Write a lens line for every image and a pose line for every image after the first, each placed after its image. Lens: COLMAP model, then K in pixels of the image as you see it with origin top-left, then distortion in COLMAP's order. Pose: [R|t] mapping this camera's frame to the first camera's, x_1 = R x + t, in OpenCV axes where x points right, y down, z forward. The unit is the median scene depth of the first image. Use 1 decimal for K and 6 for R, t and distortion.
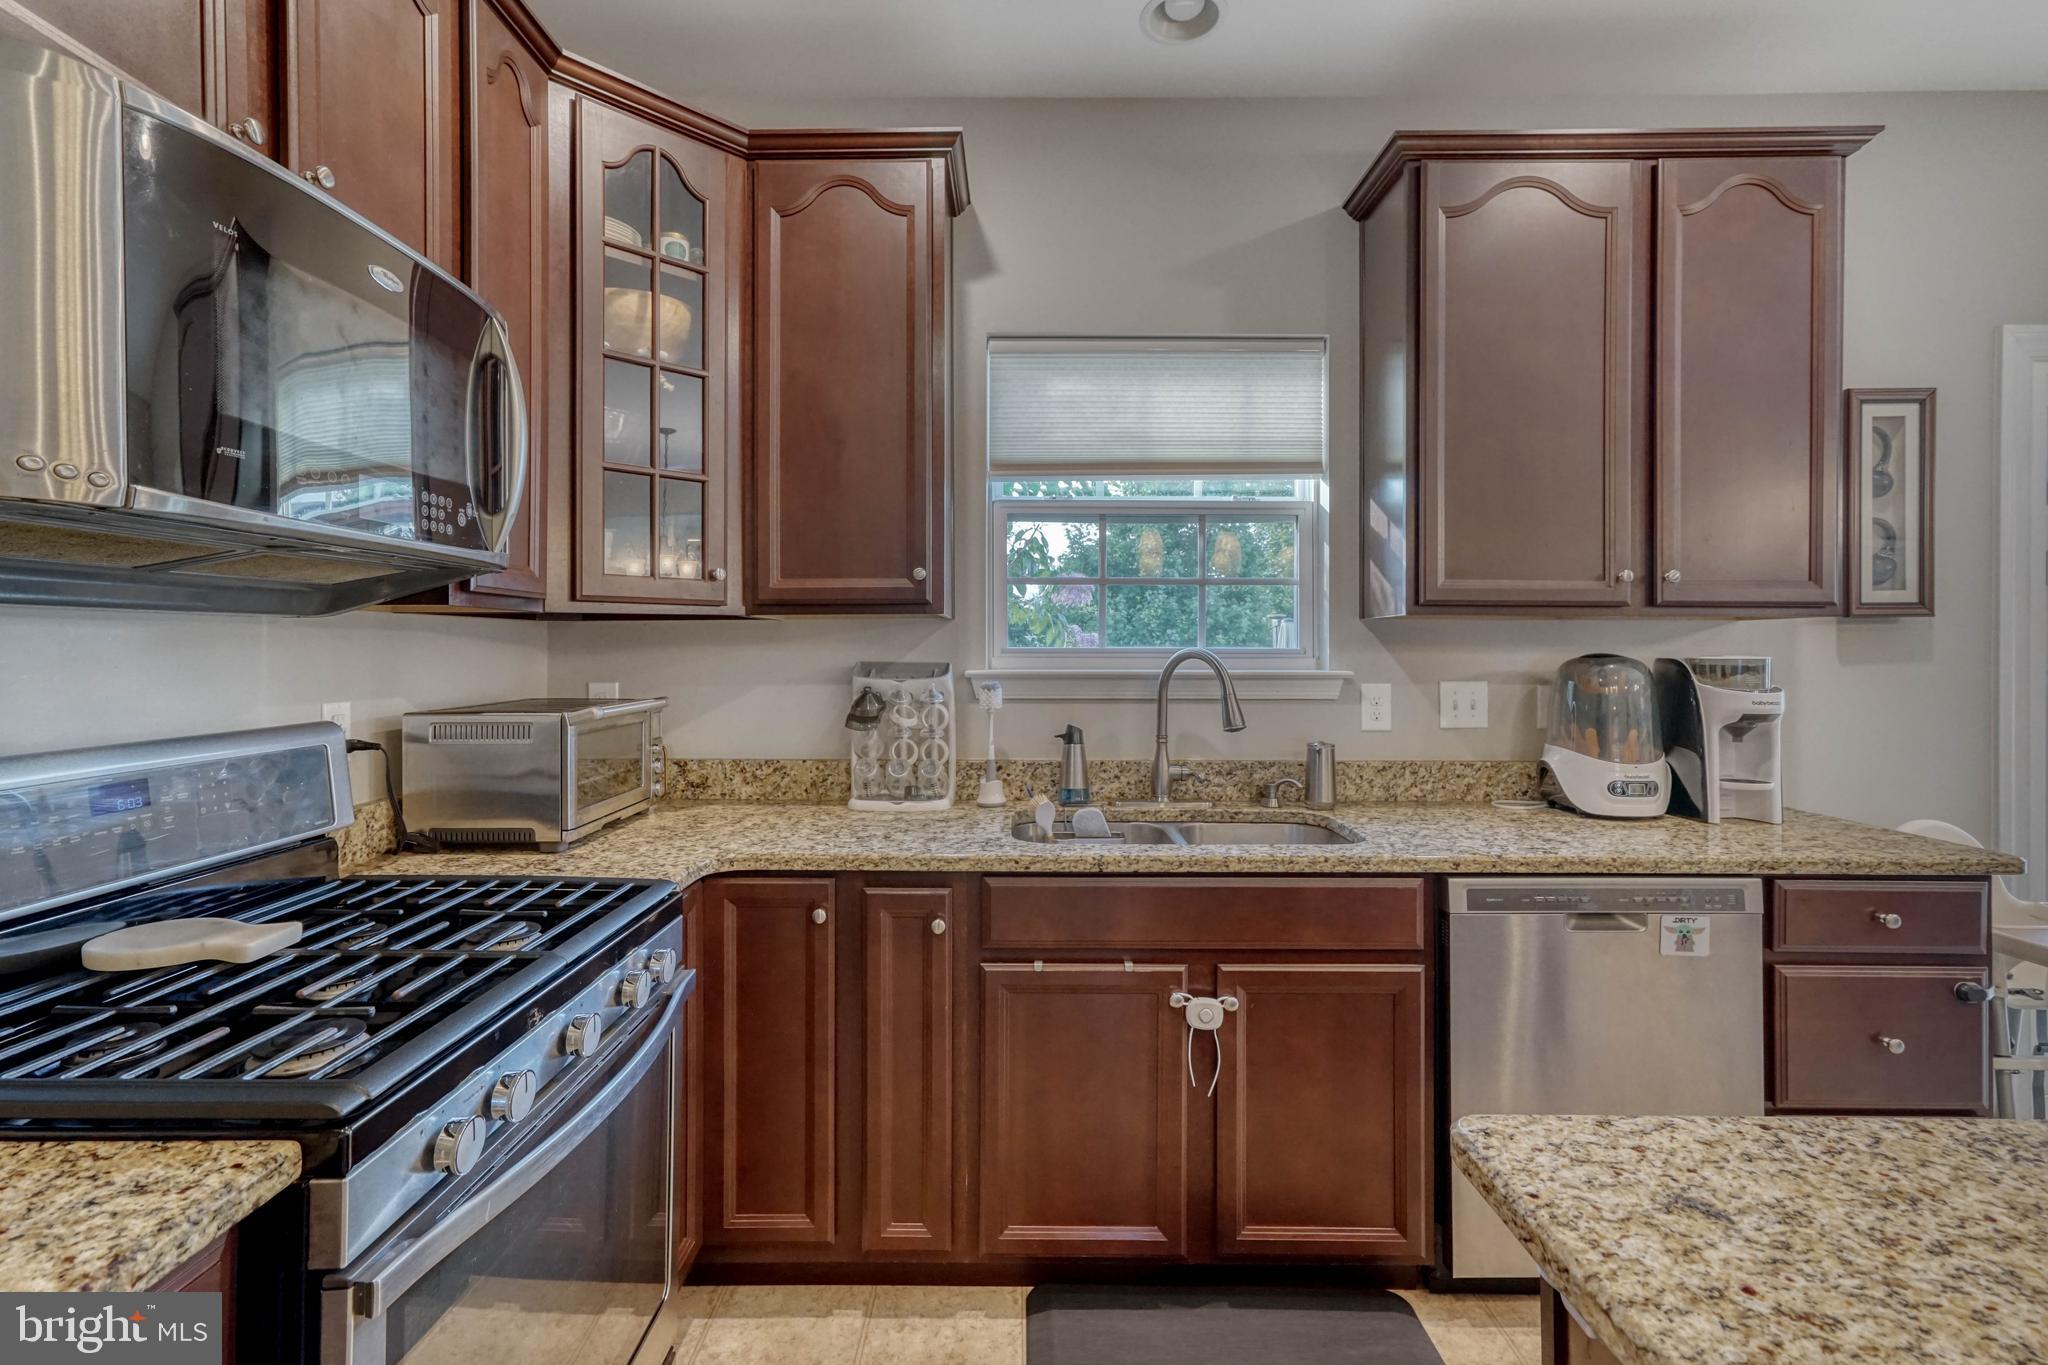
lens RADIAL K [[955.2, 0, 1022.5], [0, 955.2, 650.4], [0, 0, 1]] dist [-0.015765, 0.000412]
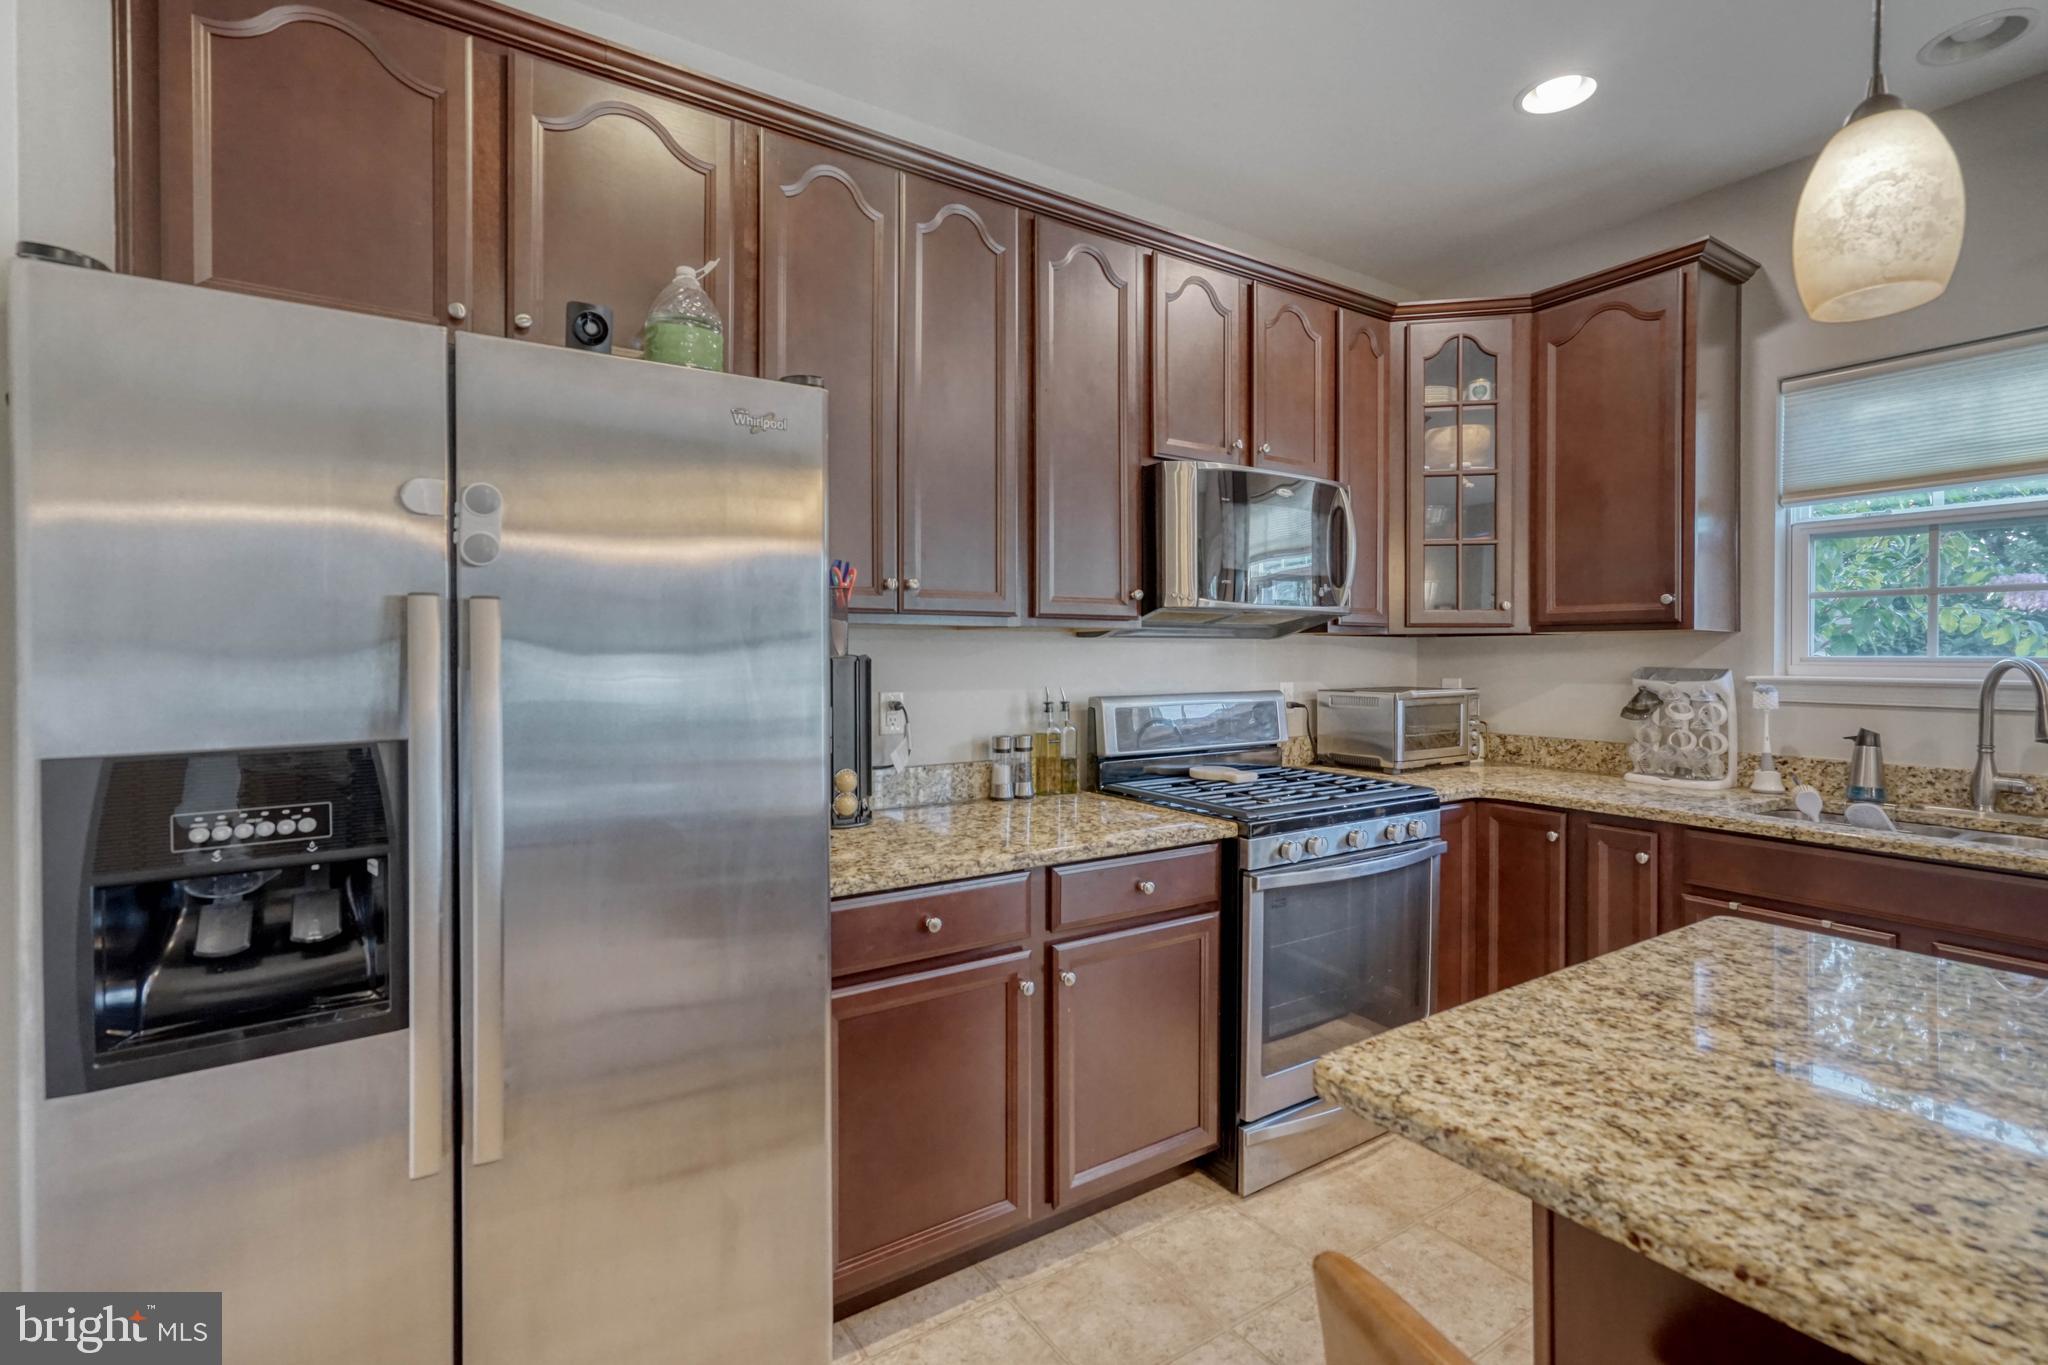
lens RADIAL K [[927.1, 0, 1000.2], [0, 927.1, 648.8], [0, 0, 1]] dist [0.023279, 0.000470]
pose [[0.544590, -0.001030, -0.838702, 0.464195], [-0.003687, 0.999987, -0.003622, -0.004529], [0.838694, 0.005065, 0.544579, -0.442750]]
